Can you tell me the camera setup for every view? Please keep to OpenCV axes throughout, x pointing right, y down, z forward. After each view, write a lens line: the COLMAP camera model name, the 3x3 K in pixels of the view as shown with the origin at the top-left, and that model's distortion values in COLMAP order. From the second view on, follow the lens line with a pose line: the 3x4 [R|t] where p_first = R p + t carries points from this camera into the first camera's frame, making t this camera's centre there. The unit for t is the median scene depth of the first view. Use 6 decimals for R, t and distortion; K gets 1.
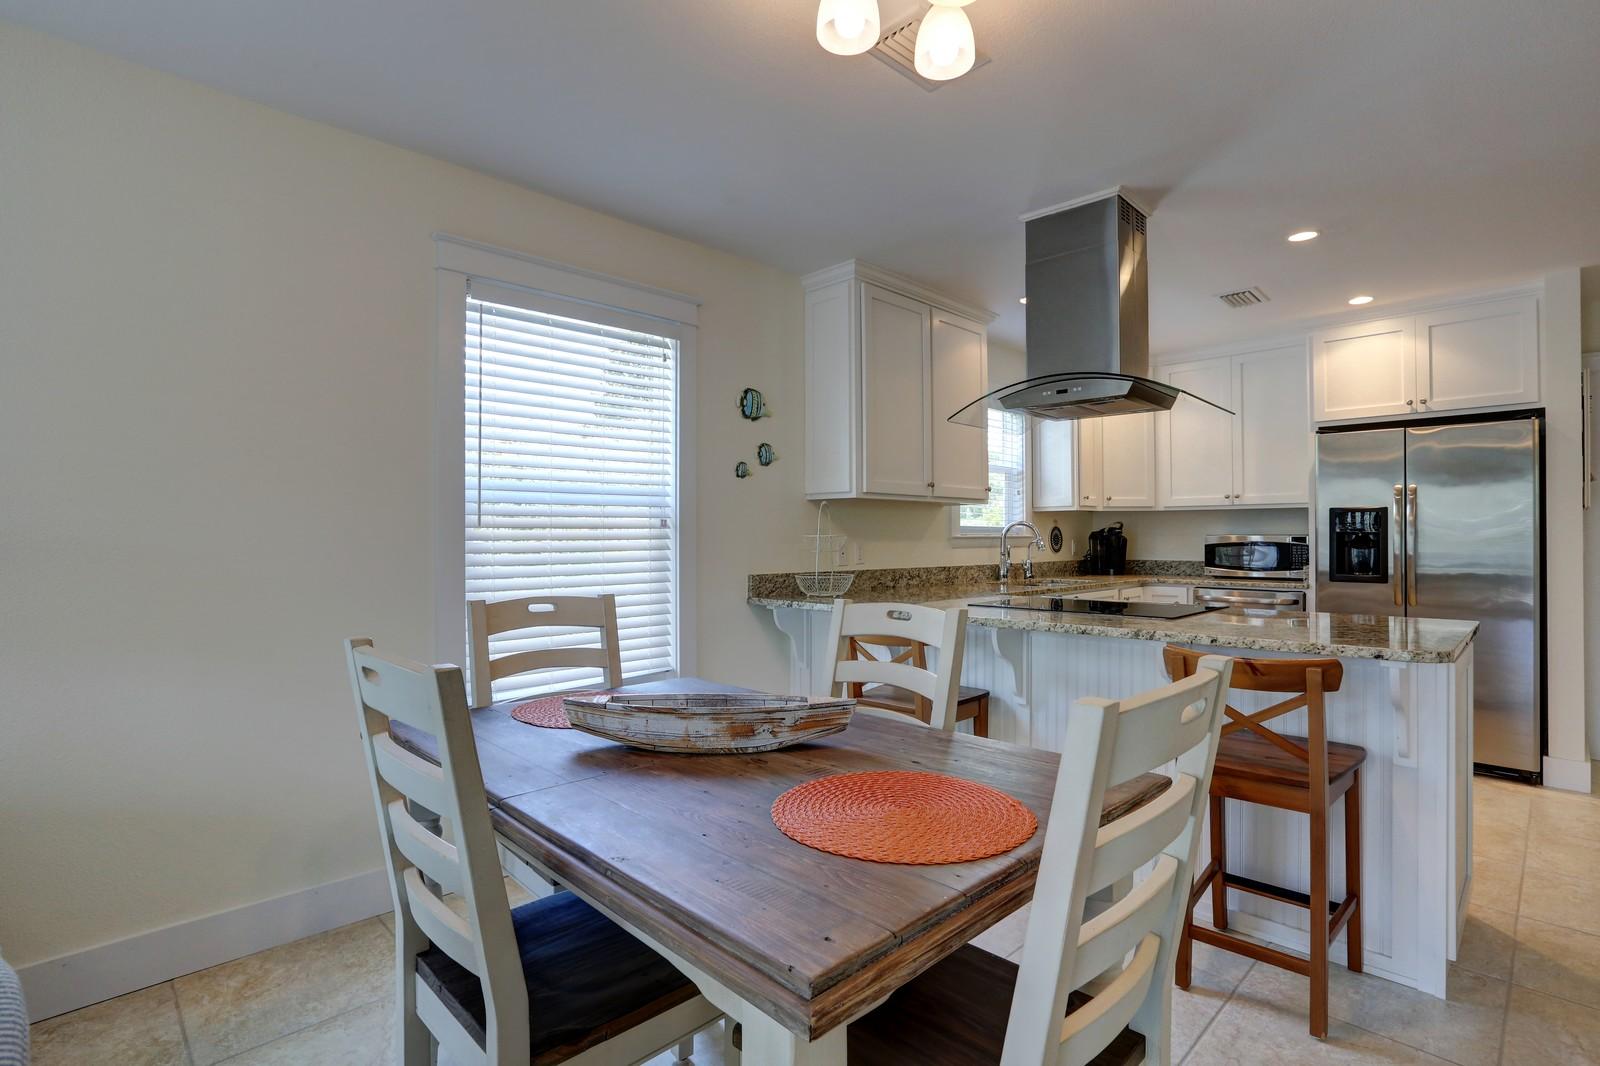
lens RADIAL K [[782.2, 0, 793.3], [0, 782.2, 535.0], [0, 0, 1]] dist [-0.034725, 0.007811]
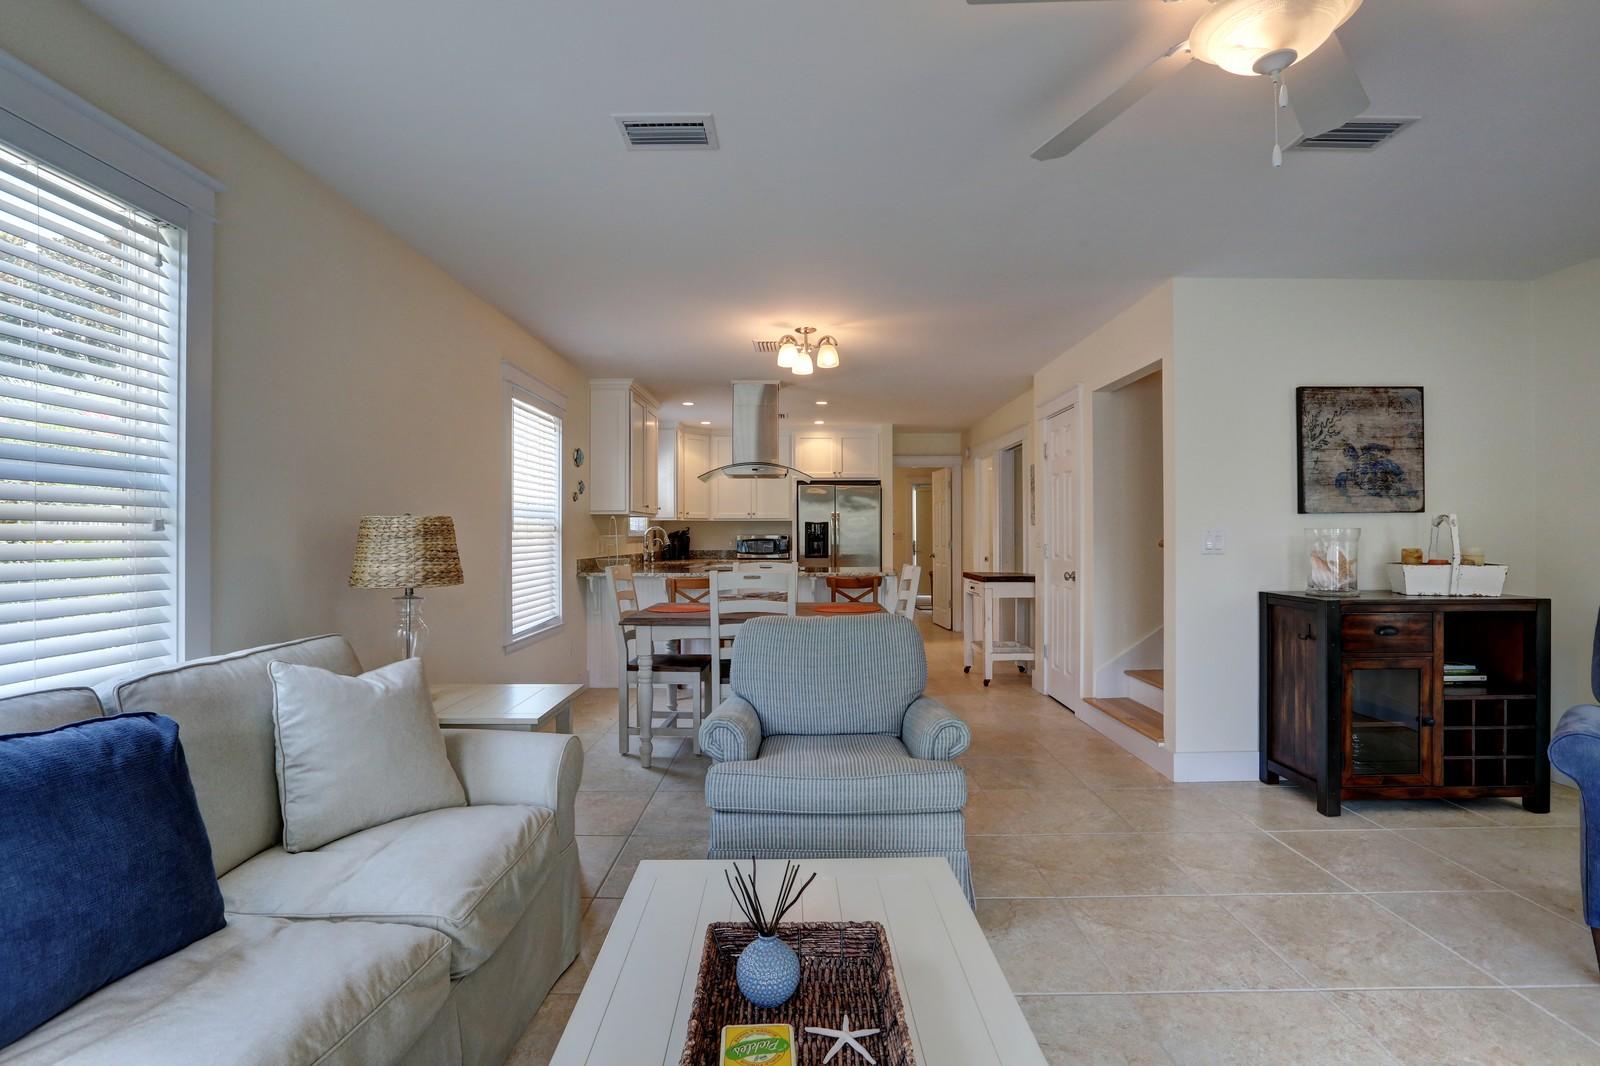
lens RADIAL K [[720.2, 0, 807.2], [0, 720.2, 532.5], [0, 0, 1]] dist [-0.003065, 0.001244]
pose [[0.711747, 0.001866, 0.702434, -0.641207], [0.000012, 0.999996, -0.002669, -0.002299], [-0.702436, 0.001908, 0.711744, -0.358032]]
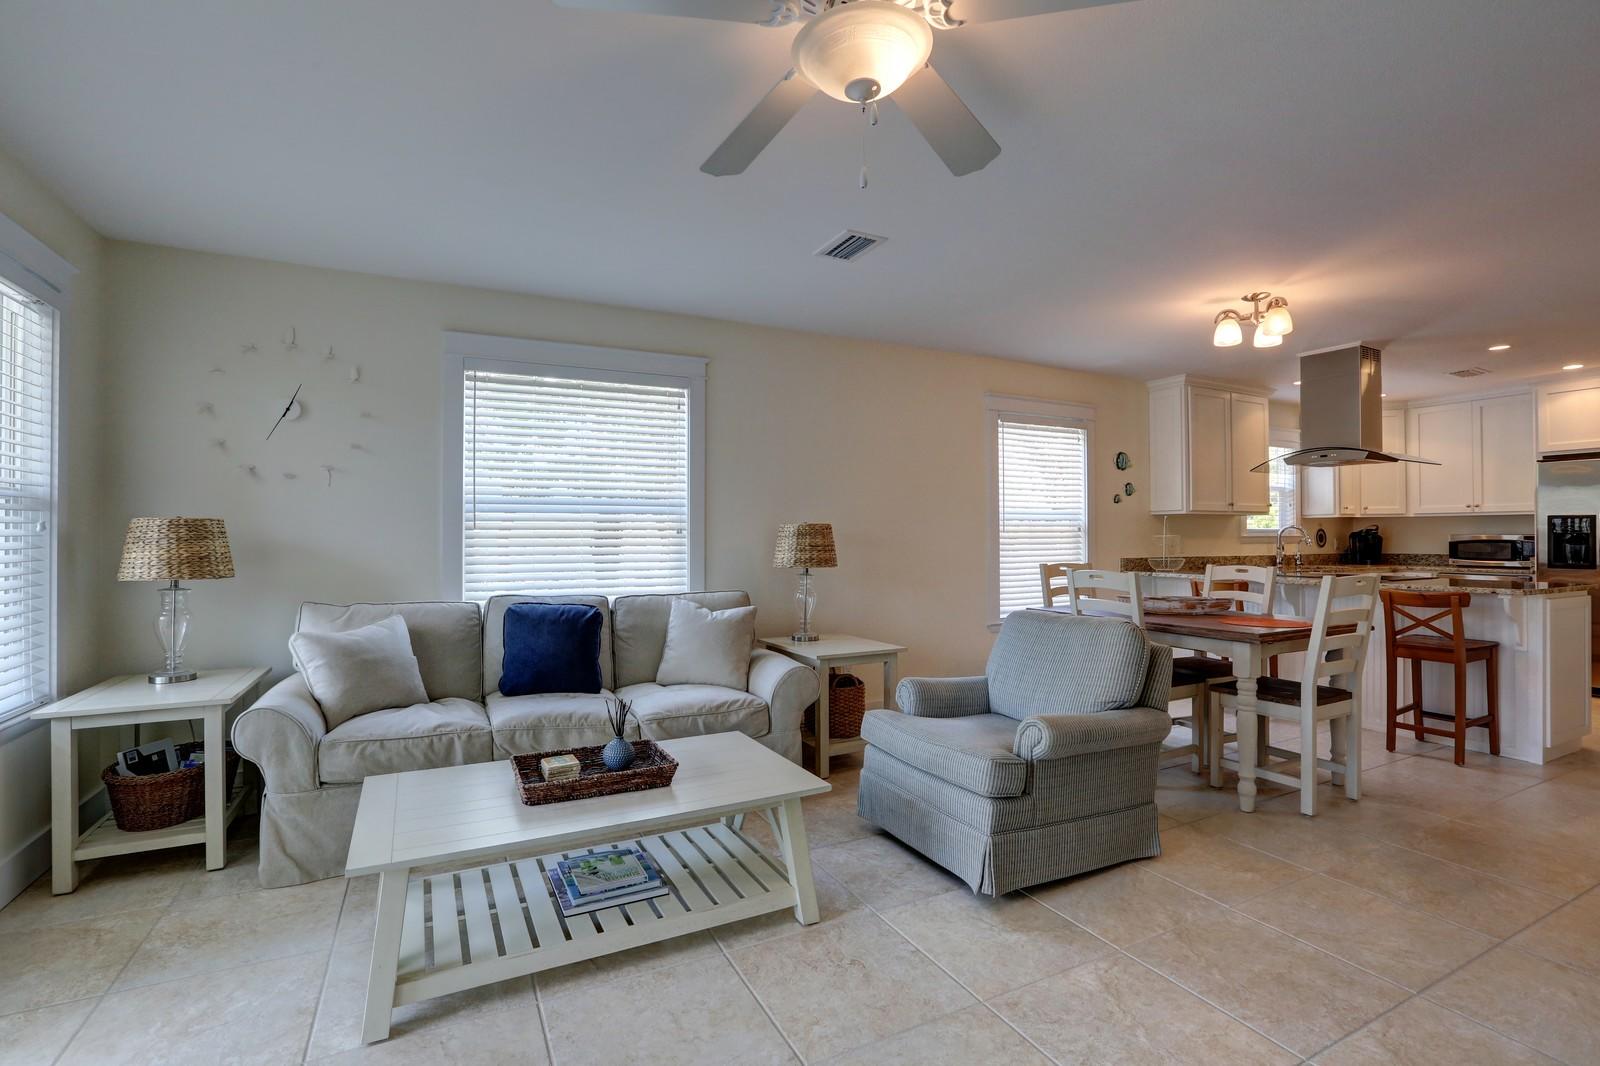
lens RADIAL K [[720.2, 0, 834.1], [0, 720.2, 531.2], [0, 0, 1]] dist [-0.003065, 0.001244]
pose [[0.963455, -0.001878, -0.267862, -0.199905], [0.000911, 0.999993, -0.003736, -0.003299], [0.267867, 0.003356, 0.963450, -0.602620]]
